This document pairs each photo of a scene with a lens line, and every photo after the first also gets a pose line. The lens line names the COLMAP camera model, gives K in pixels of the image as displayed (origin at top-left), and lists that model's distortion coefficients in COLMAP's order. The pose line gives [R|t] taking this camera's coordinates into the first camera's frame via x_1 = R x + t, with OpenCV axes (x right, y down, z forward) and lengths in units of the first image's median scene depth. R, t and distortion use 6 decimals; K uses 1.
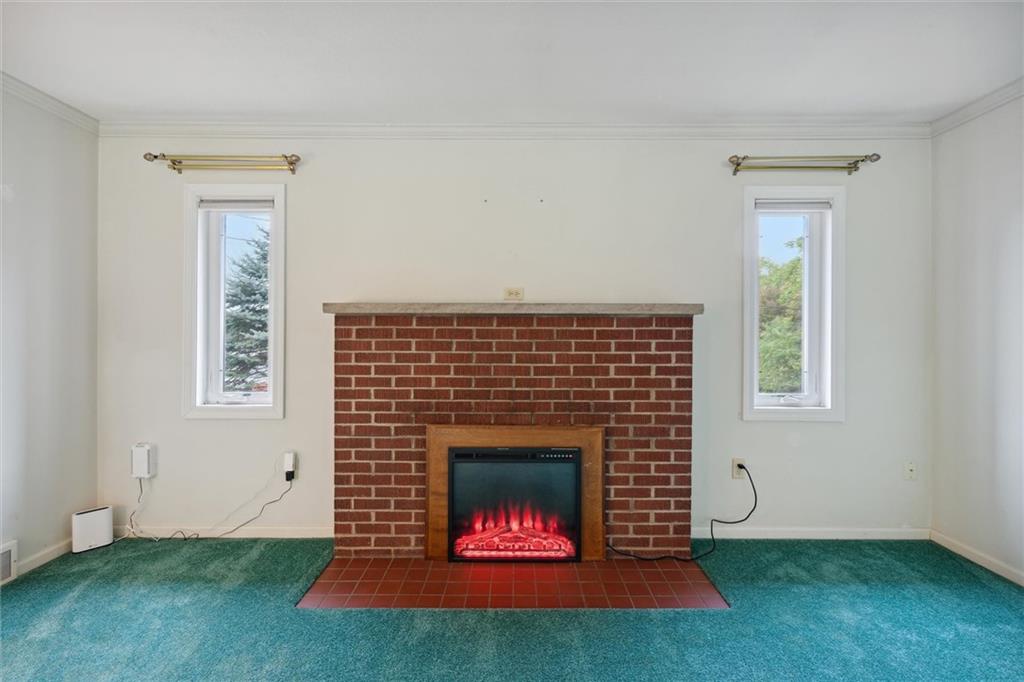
lens RADIAL K [[423.3, 0, 506.5], [0, 423.3, 332.6], [0, 0, 1]] dist [-0.003701, 0.000564]
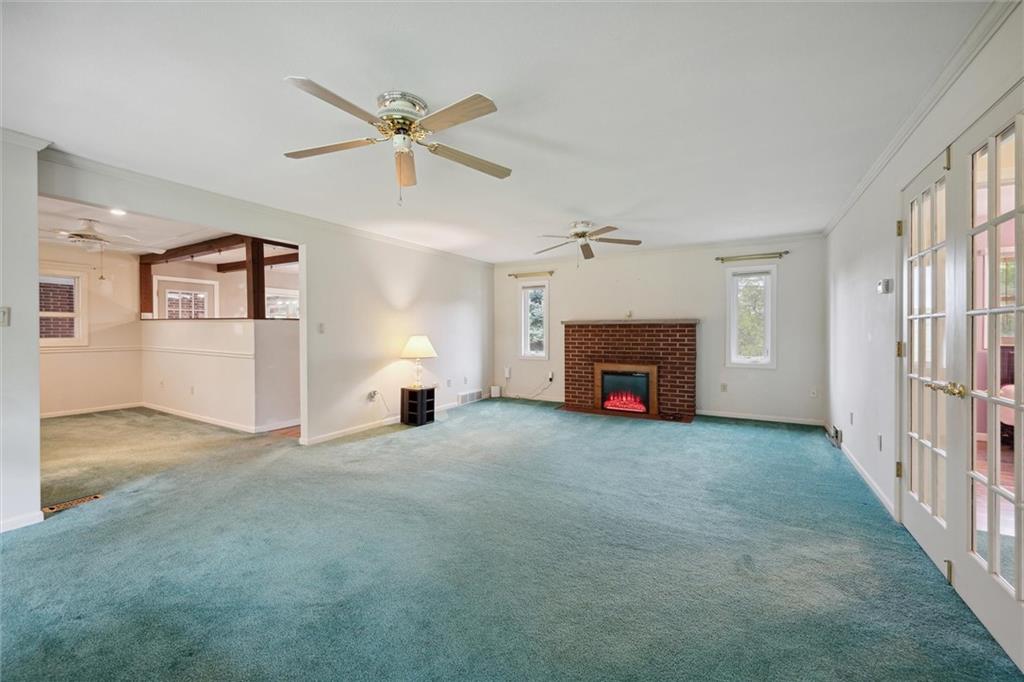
lens RADIAL K [[423.3, 0, 508.8], [0, 423.3, 334.0], [0, 0, 1]] dist [-0.003701, 0.000564]
pose [[0.865851, -0.000599, -0.500302, 0.753566], [0.004337, 0.999971, 0.006310, 0.002057], [0.500283, -0.007633, 0.865828, -1.800603]]
